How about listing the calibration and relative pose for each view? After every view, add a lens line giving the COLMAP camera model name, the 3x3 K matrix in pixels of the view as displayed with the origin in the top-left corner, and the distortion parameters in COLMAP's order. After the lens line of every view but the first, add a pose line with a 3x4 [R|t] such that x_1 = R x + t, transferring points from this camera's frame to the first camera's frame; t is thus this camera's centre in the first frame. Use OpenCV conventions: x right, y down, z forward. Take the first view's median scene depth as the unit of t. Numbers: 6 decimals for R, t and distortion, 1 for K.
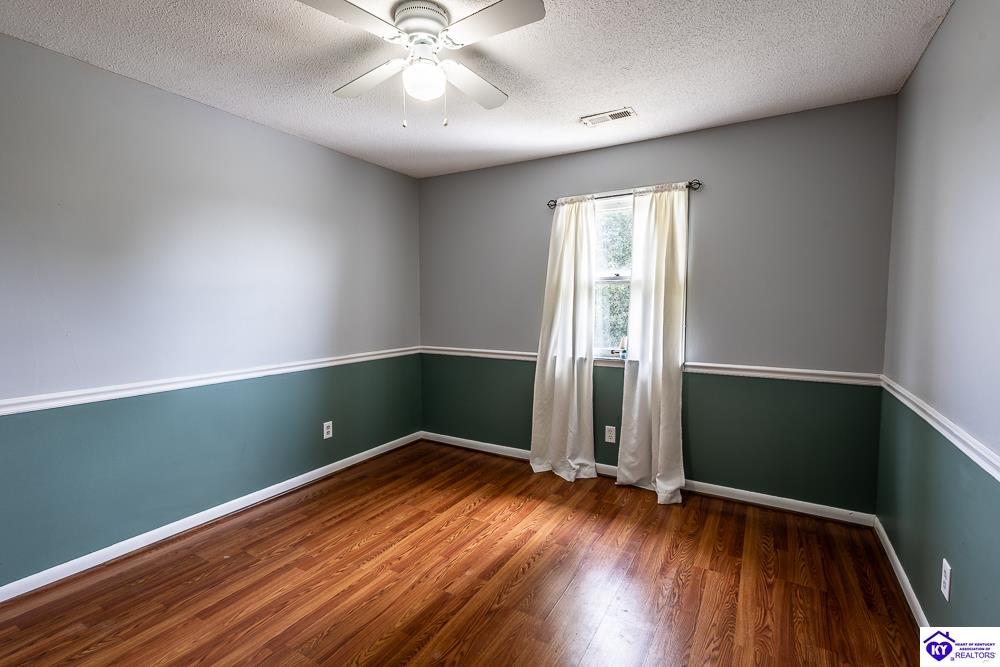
lens RADIAL K [[460.7, 0, 496.7], [0, 460.7, 329.2], [0, 0, 1]] dist [0.015897, -0.004288]
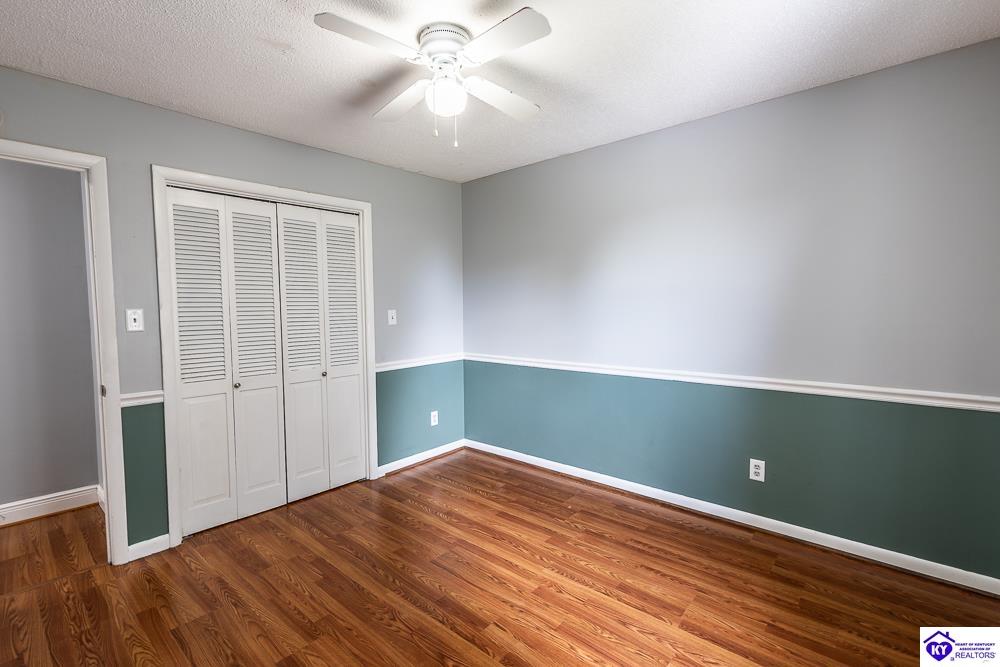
lens RADIAL K [[460.7, 0, 505.1], [0, 460.7, 335.9], [0, 0, 1]] dist [0.015897, -0.004288]
pose [[-0.186770, 0.066942, -0.980120, 0.604029], [-0.046126, 0.995978, 0.076815, -0.060501], [0.981320, 0.059556, -0.182931, 0.941912]]
